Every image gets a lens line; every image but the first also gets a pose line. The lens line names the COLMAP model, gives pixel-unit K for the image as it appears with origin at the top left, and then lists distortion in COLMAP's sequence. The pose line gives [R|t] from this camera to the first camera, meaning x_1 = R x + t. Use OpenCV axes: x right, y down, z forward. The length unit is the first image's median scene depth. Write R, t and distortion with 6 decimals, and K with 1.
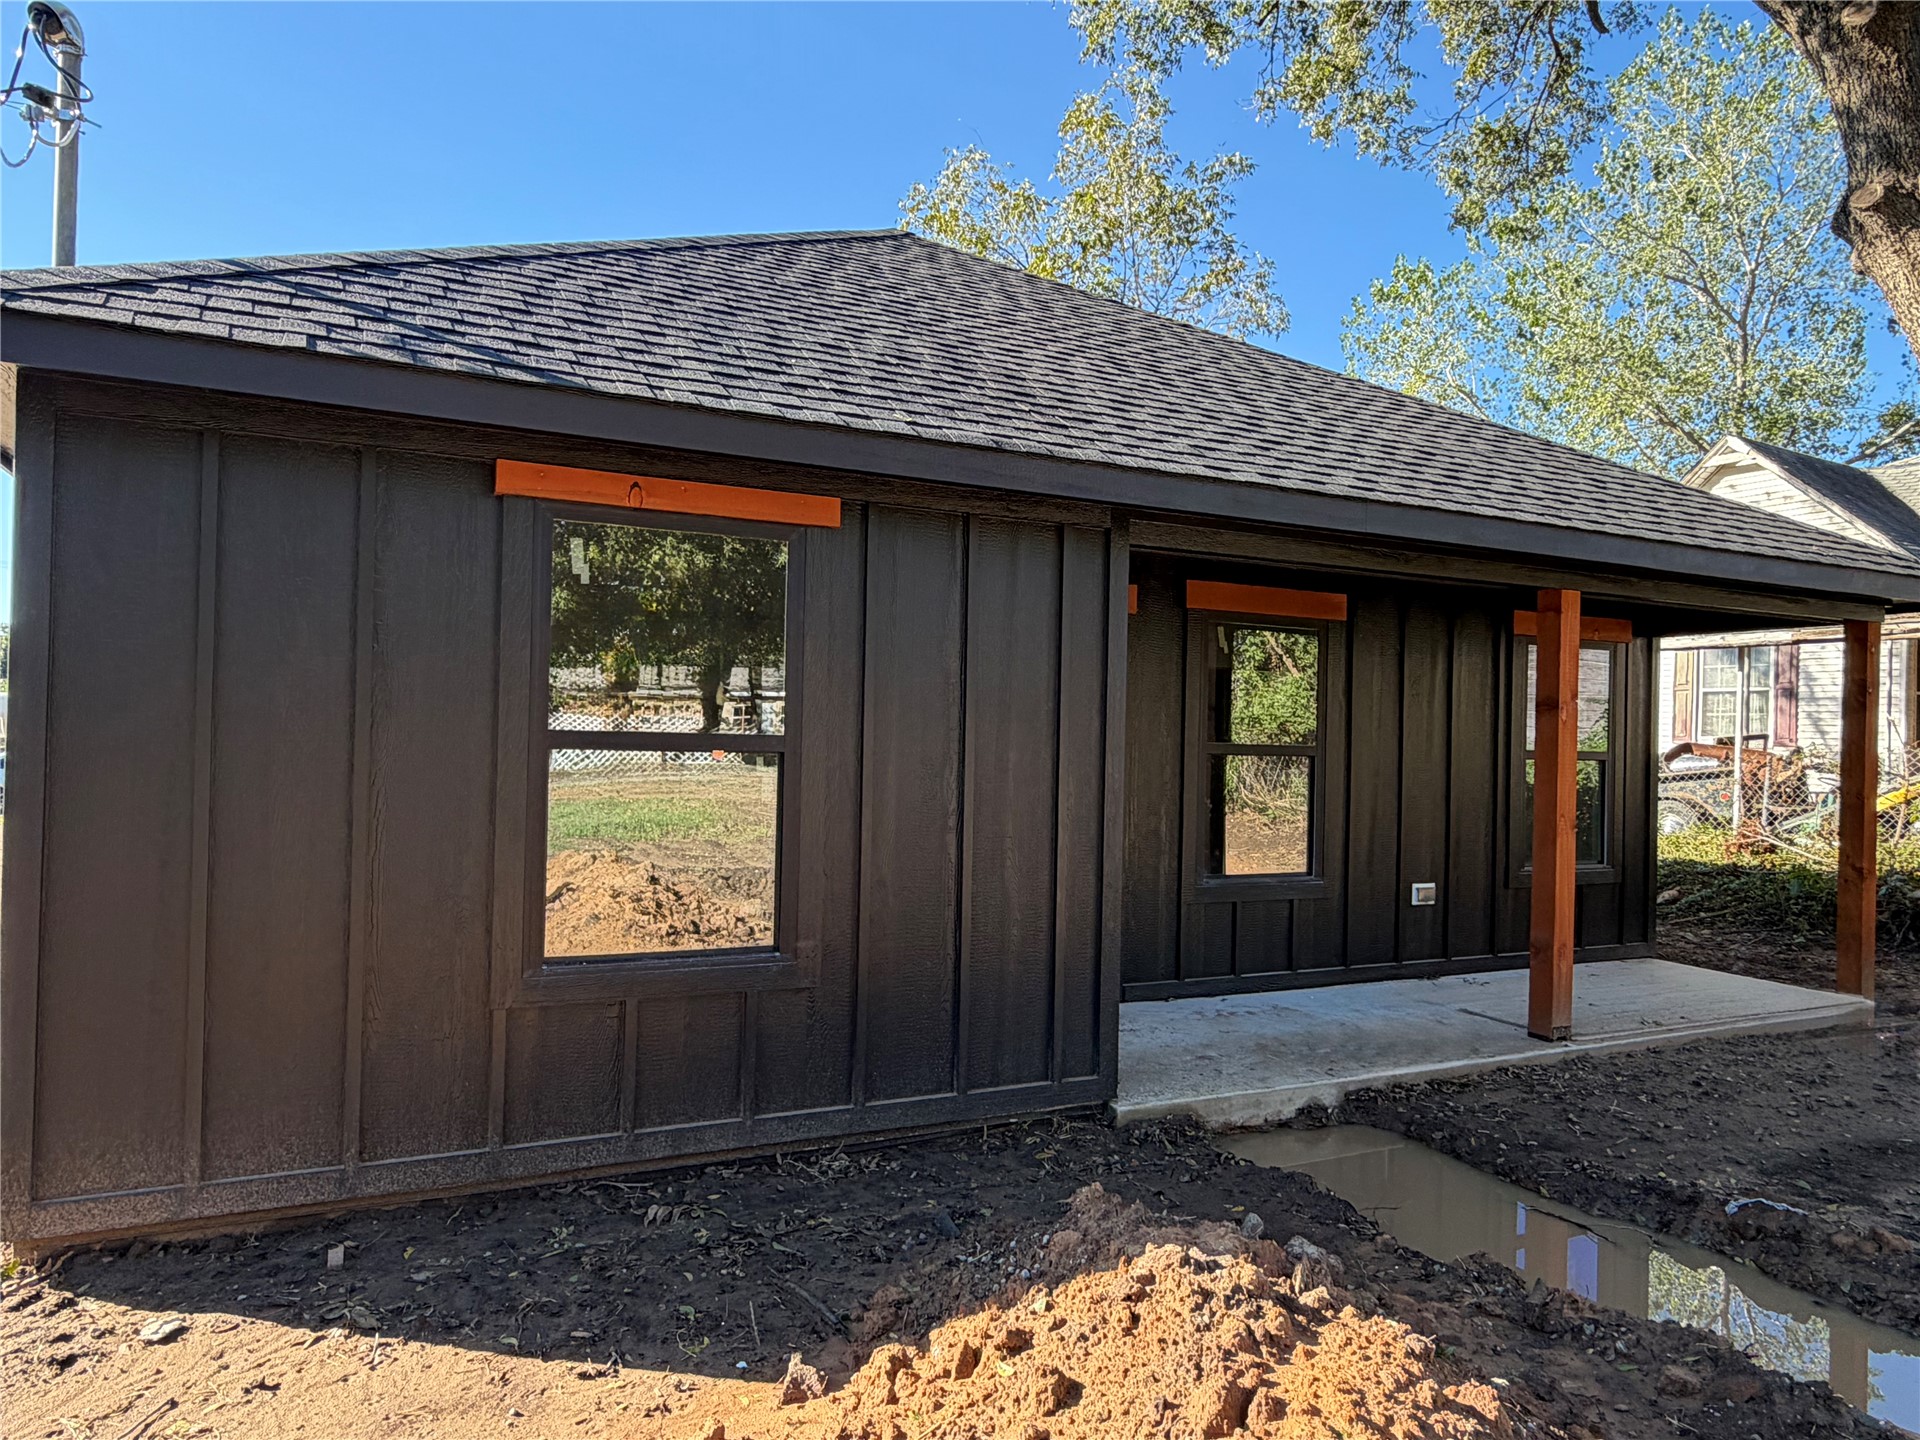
lens RADIAL K [[1299.3, 0, 960.0], [0, 1299.3, 720.0], [0, 0, 1]] dist [0.021544, 0.000884]
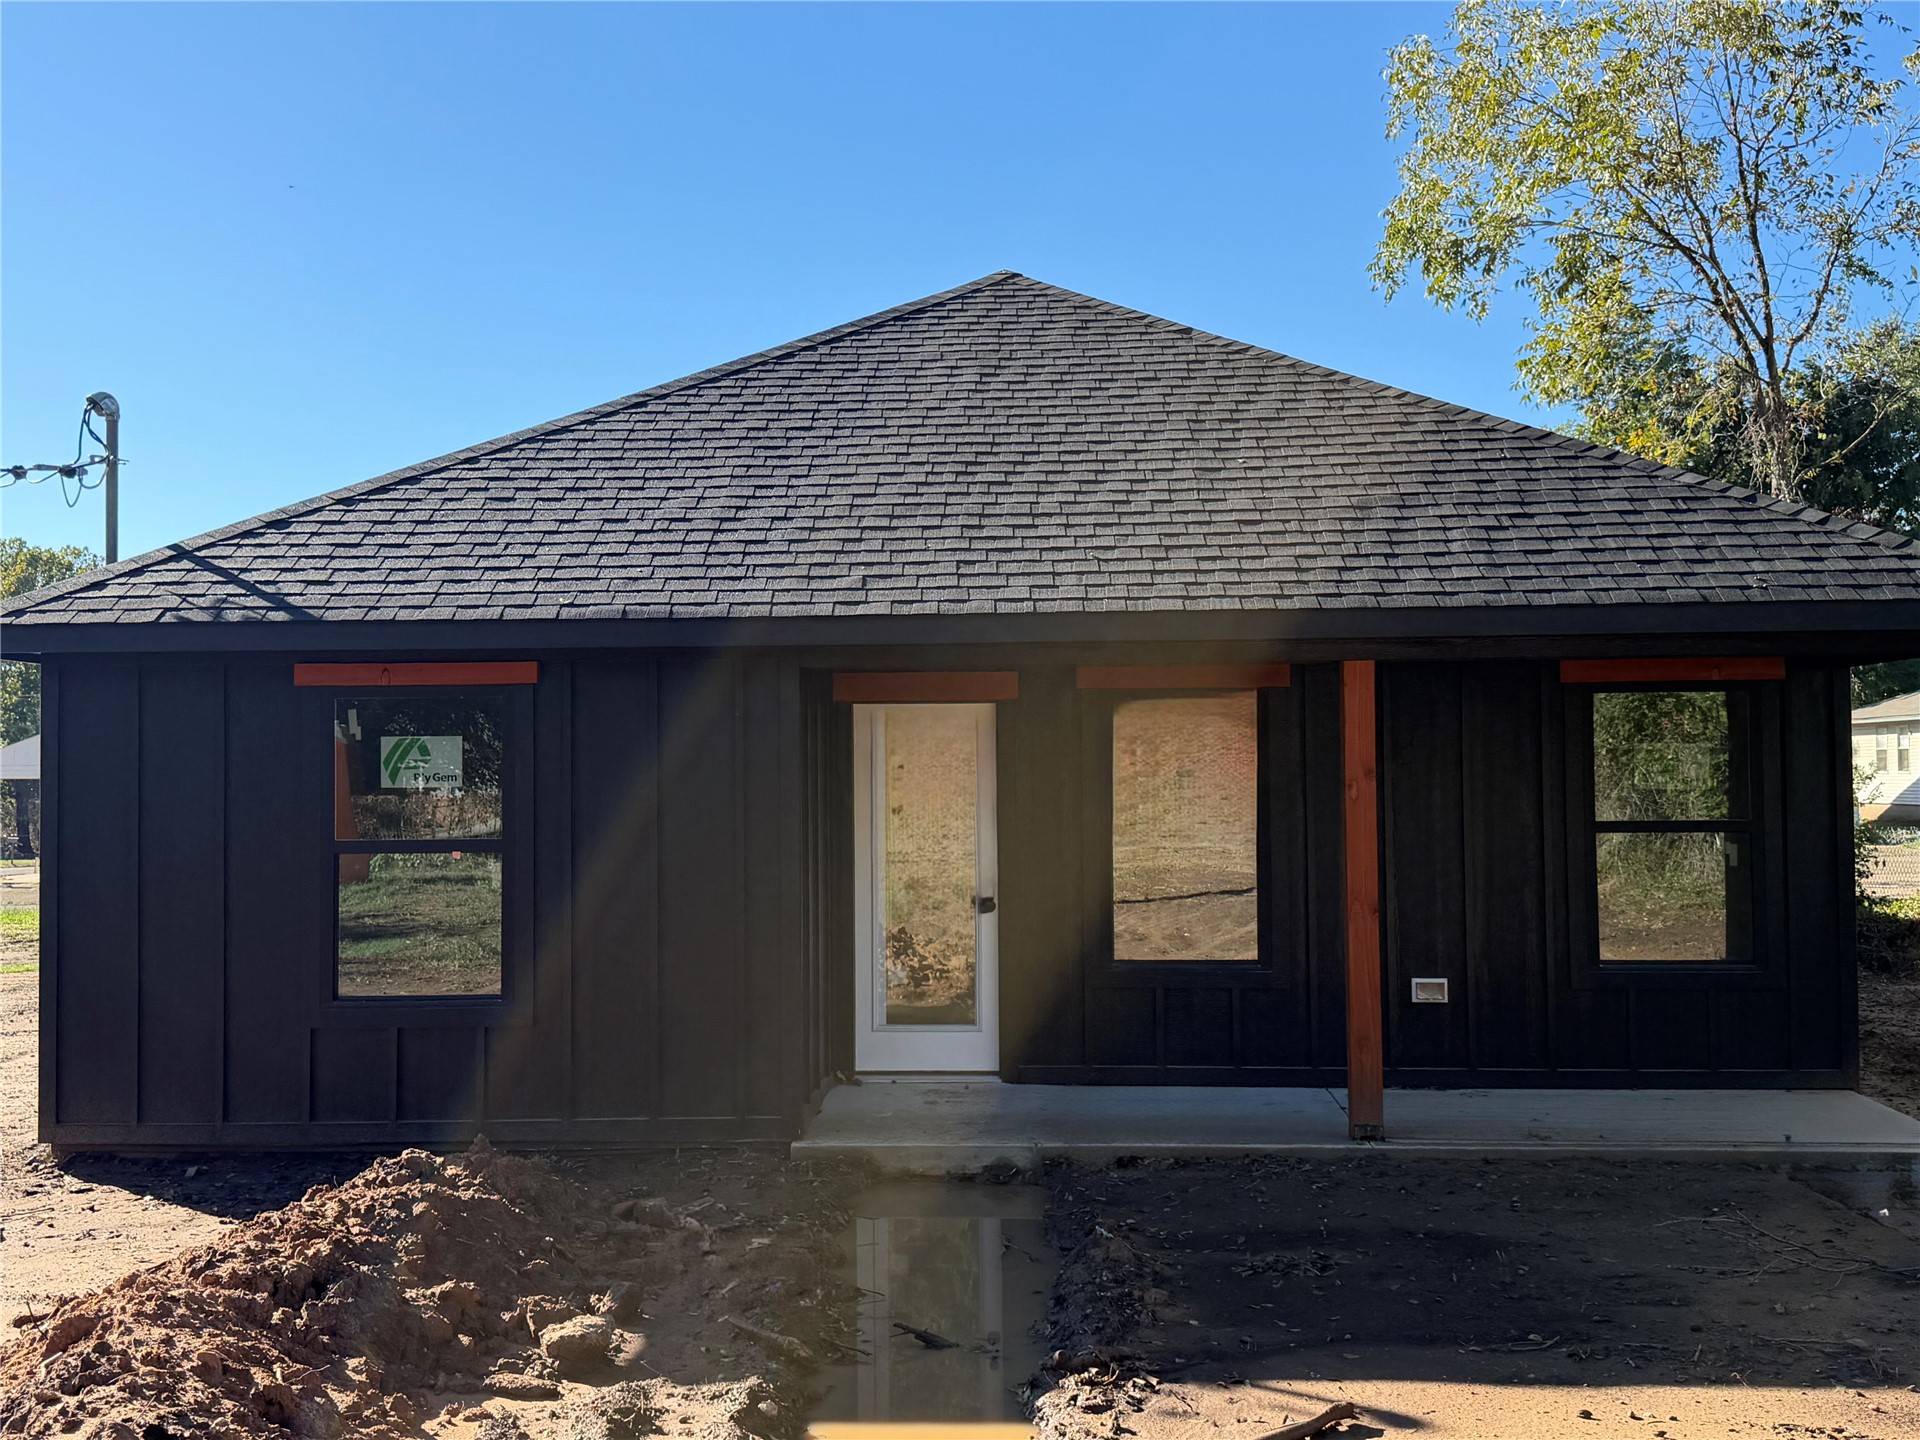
lens RADIAL K [[2034.3, 0, 960.0], [0, 2034.3, 720.0], [0, 0, 1]] dist [0.162125, -0.307519]
pose [[0.864028, -0.046868, -0.501258, 1.143363], [0.036388, 0.998867, -0.030673, -0.025202], [0.502127, 0.008262, 0.864754, -0.515992]]
